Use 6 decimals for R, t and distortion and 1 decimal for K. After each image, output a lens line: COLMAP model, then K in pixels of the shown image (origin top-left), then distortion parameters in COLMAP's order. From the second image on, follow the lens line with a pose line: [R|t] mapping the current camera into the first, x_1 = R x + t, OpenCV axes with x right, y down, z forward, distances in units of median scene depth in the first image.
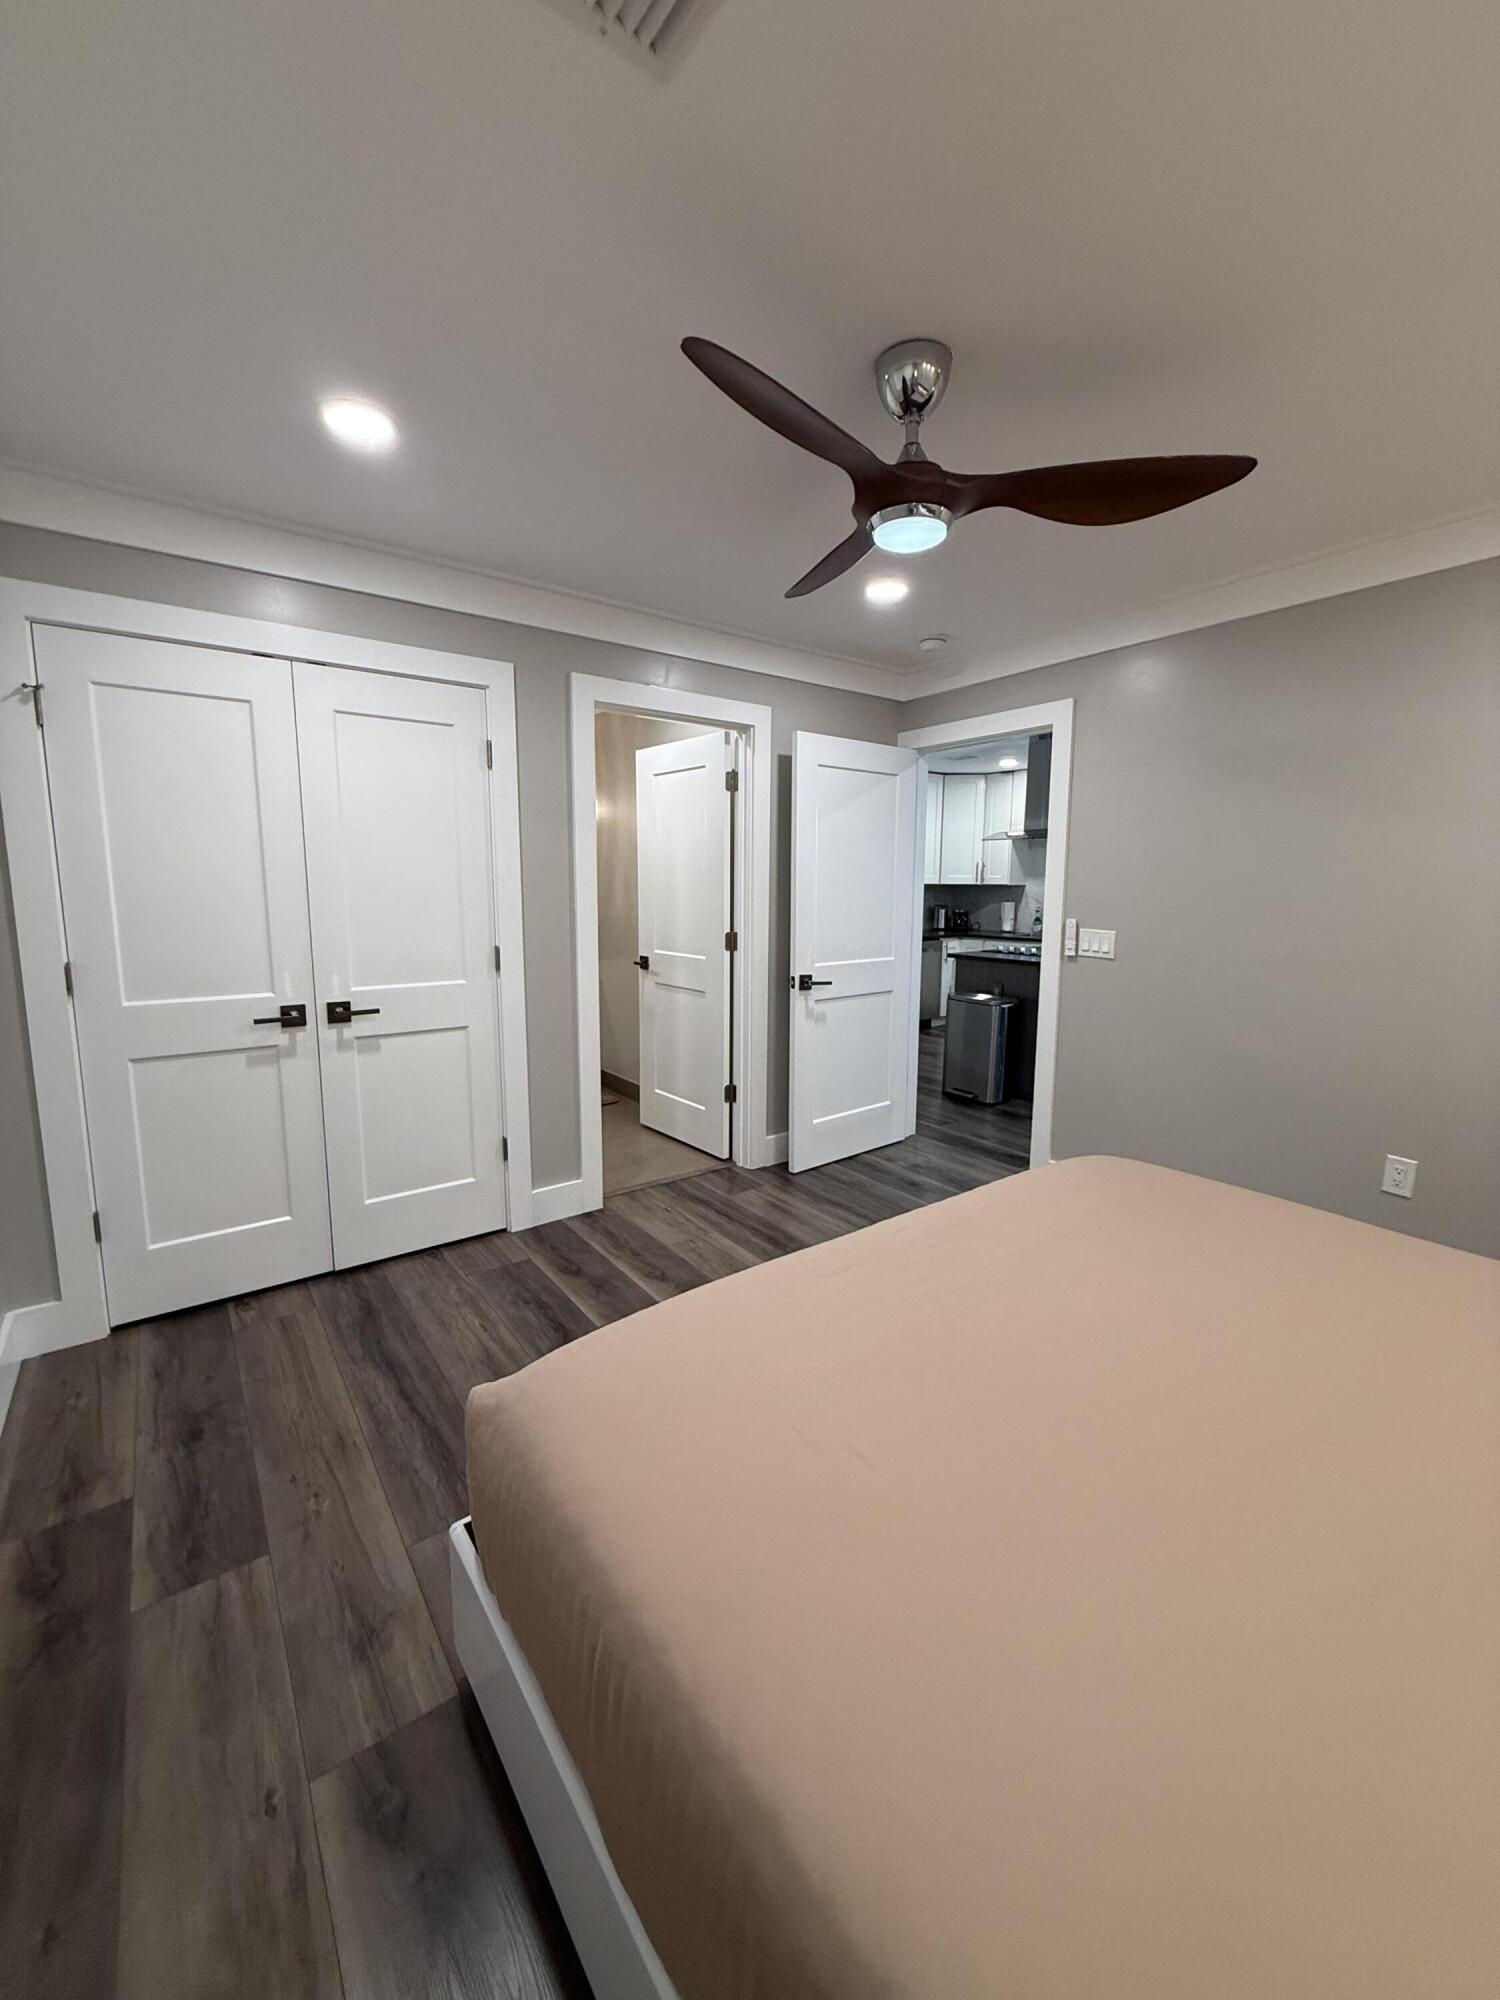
lens RADIAL K [[792.8, 0, 750.7], [0, 792.8, 999.2], [0, 0, 1]] dist [-0.002110, 0.001096]
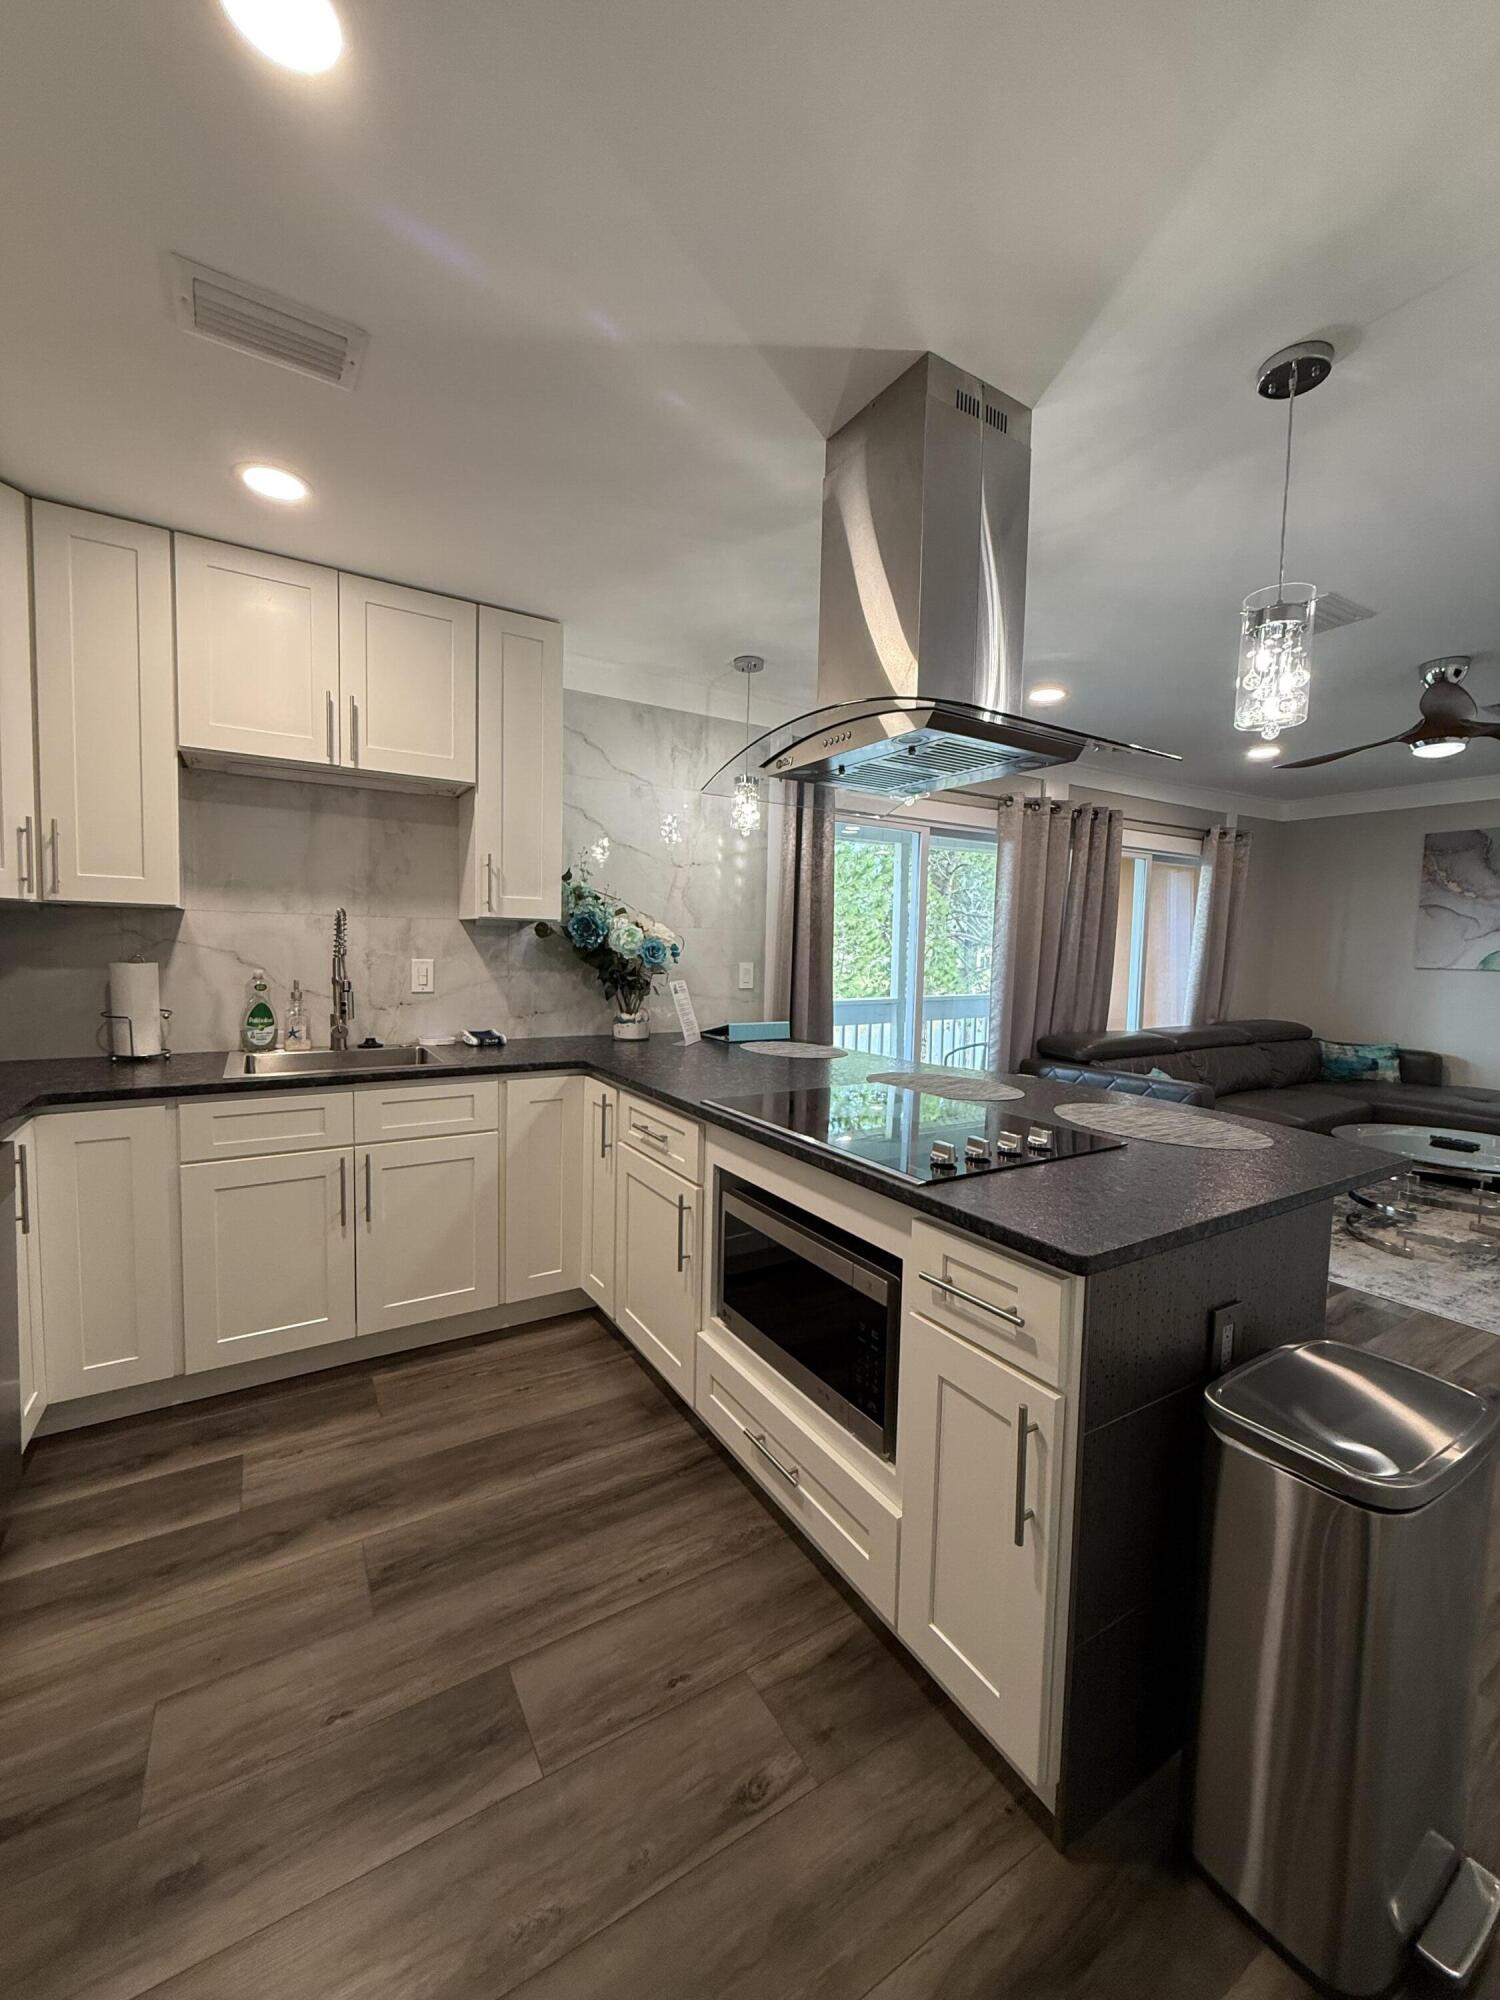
lens RADIAL K [[792.8, 0, 751.0], [0, 792.8, 995.0], [0, 0, 1]] dist [-0.002110, 0.001096]
pose [[0.095790, -0.073570, 0.992679, 0.040461], [0.121471, 0.990675, 0.061700, -0.100048], [-0.987962, 0.114672, 0.103834, 0.732084]]
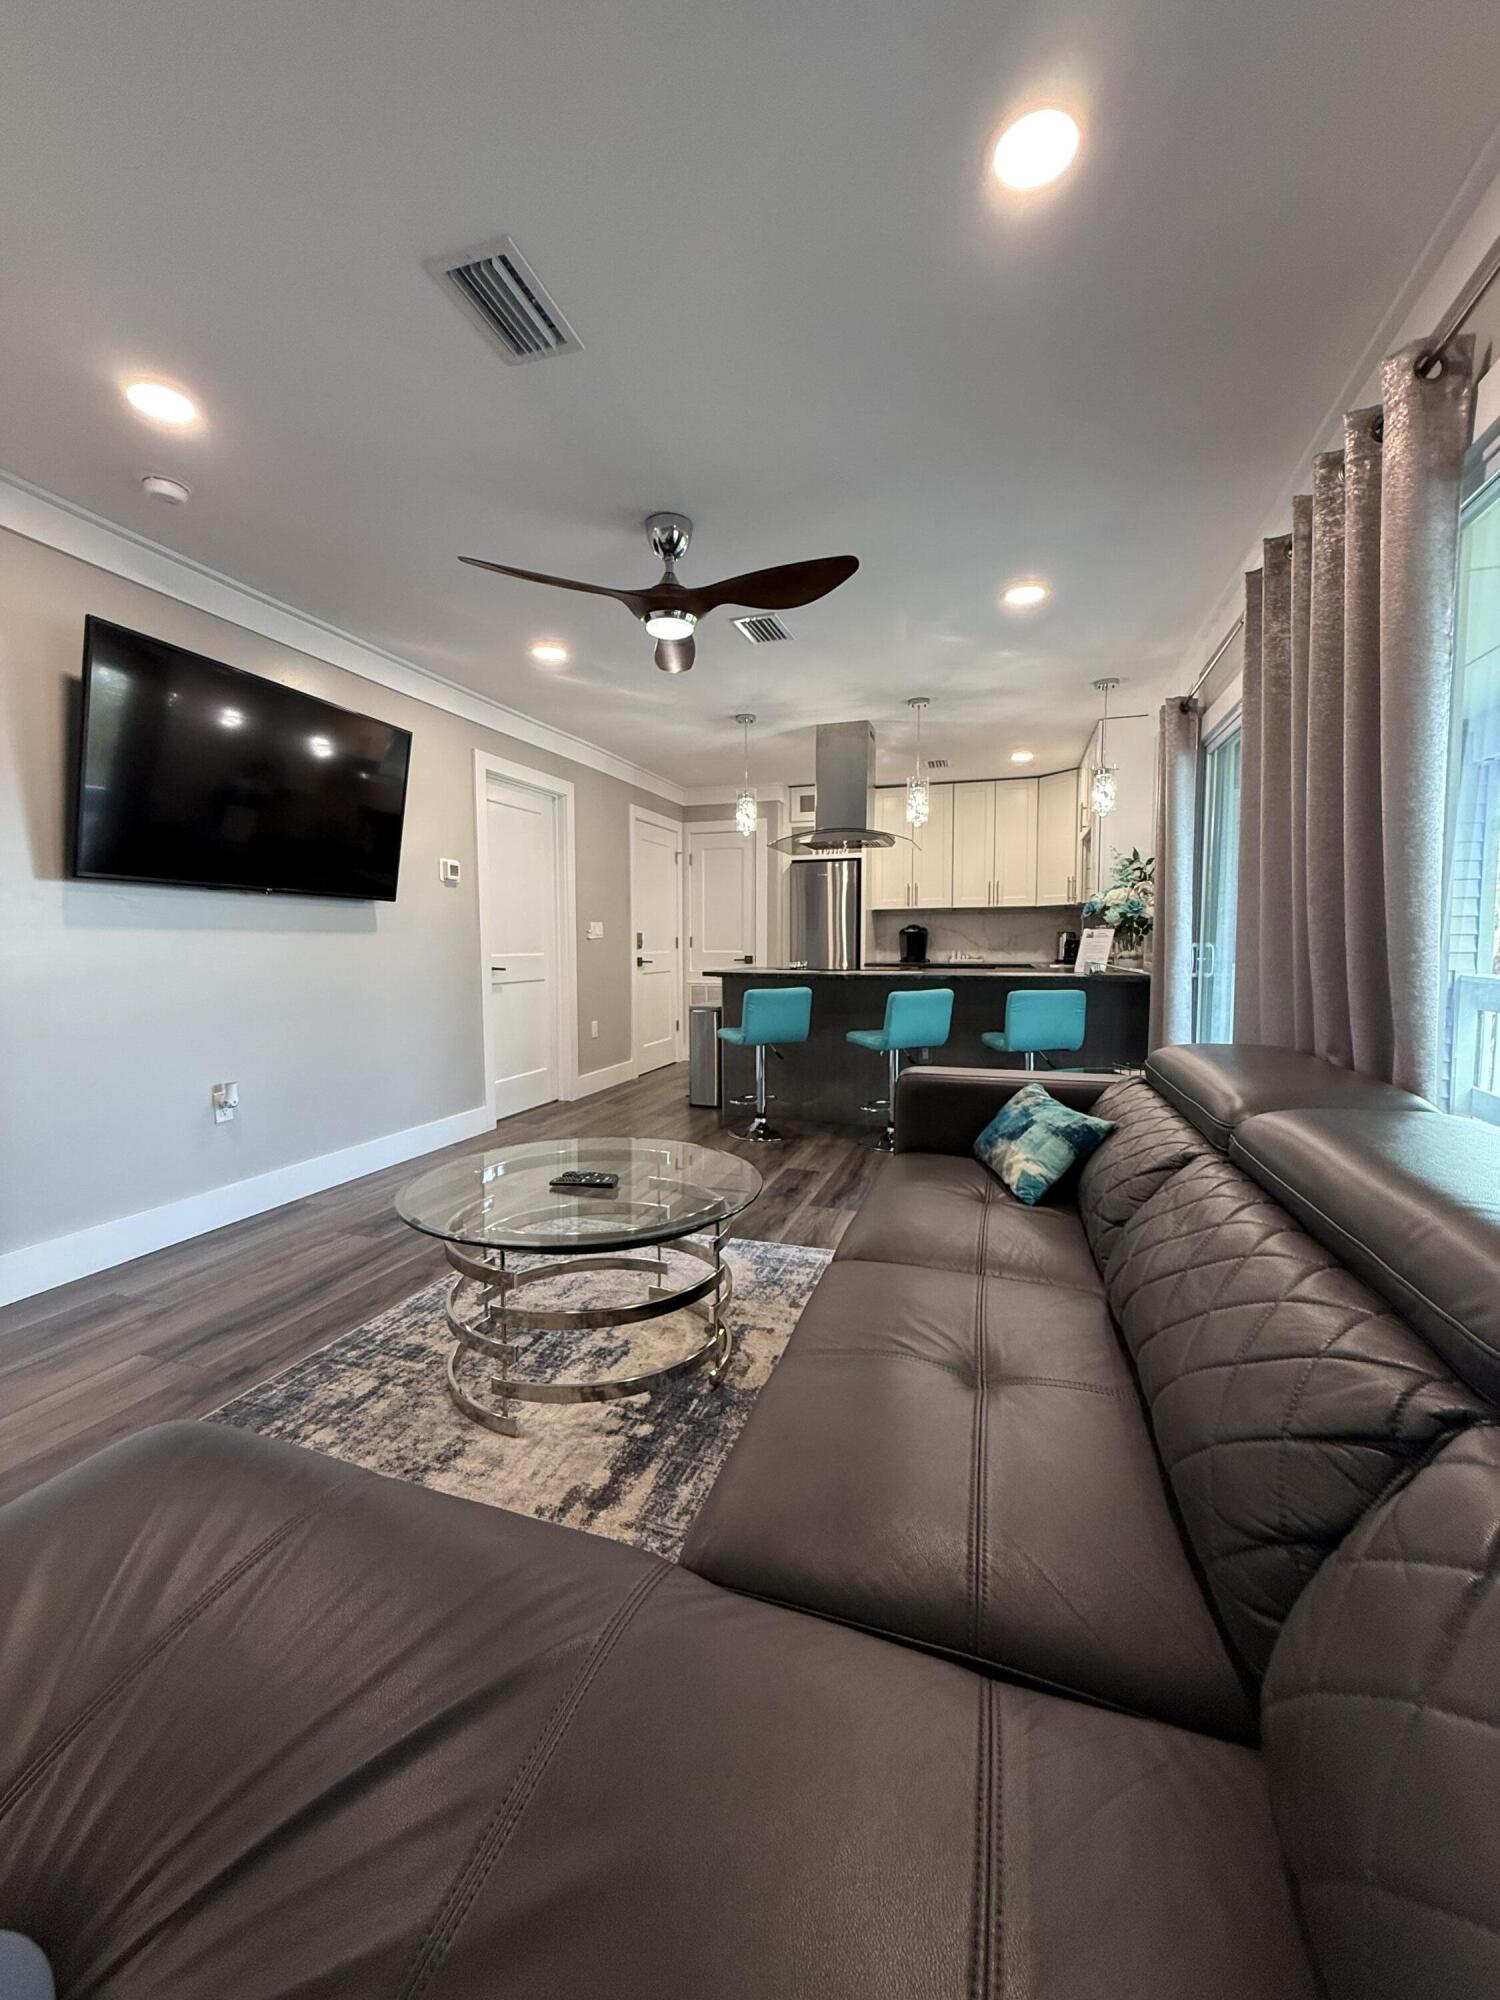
lens RADIAL K [[792.8, 0, 749.8], [0, 792.8, 992.4], [0, 0, 1]] dist [-0.002110, 0.001096]
pose [[0.575862, 0.039647, -0.816585, 0.756928], [-0.108411, 0.993706, -0.028206, 0.001654], [0.810327, 0.104770, 0.576536, 0.281588]]
